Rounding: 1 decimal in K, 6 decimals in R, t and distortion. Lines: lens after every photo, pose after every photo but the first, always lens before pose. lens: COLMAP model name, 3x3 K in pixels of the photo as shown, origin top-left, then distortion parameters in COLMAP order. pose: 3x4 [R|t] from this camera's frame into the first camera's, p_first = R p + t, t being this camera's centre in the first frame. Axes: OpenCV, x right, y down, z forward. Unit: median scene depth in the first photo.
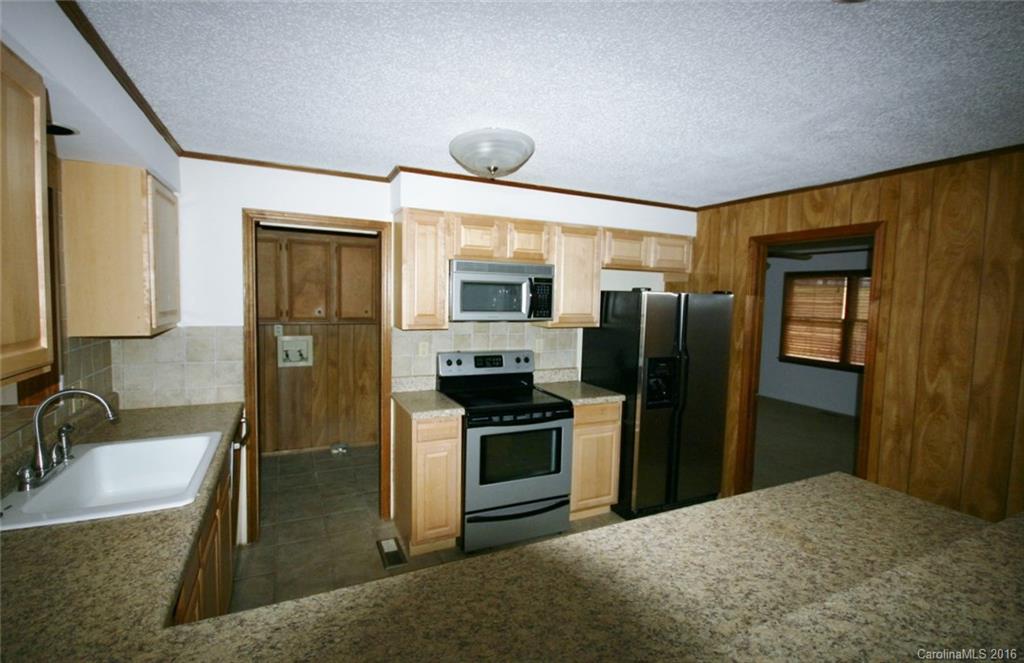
lens RADIAL K [[472.6, 0, 511.9], [0, 472.6, 329.1], [0, 0, 1]] dist [0.000428, 0.000045]
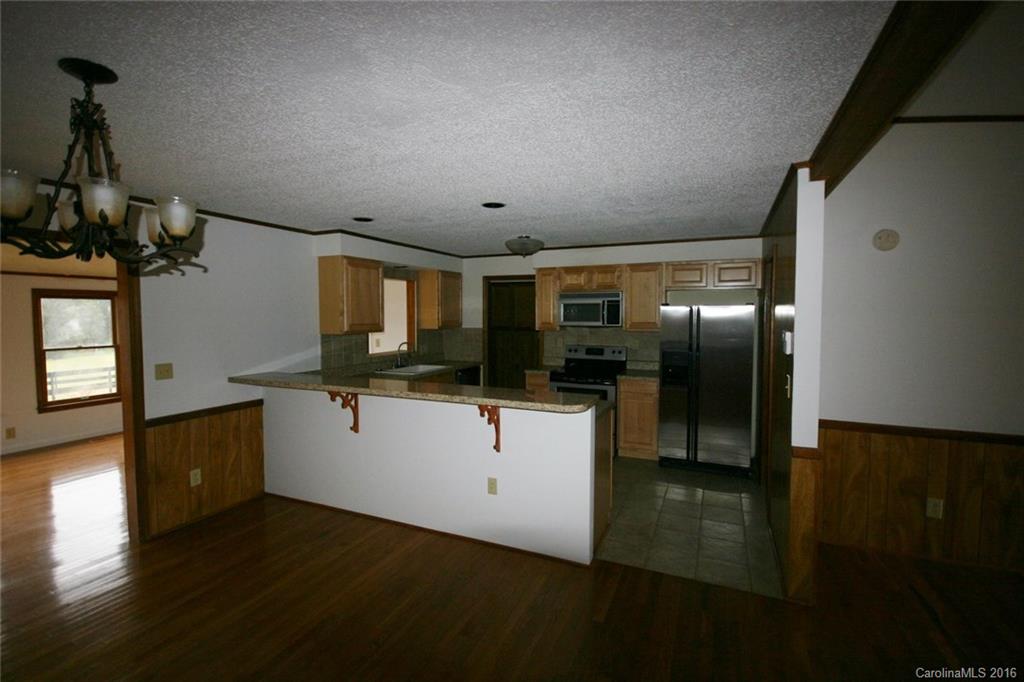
lens RADIAL K [[467.6, 0, 508.2], [0, 467.6, 337.8], [0, 0, 1]] dist [0.003505, 0.000352]
pose [[0.634384, 0.018551, -0.772795, 1.088057], [-0.044899, 0.998909, -0.012878, 0.058309], [0.771713, 0.042868, 0.634524, -0.291694]]
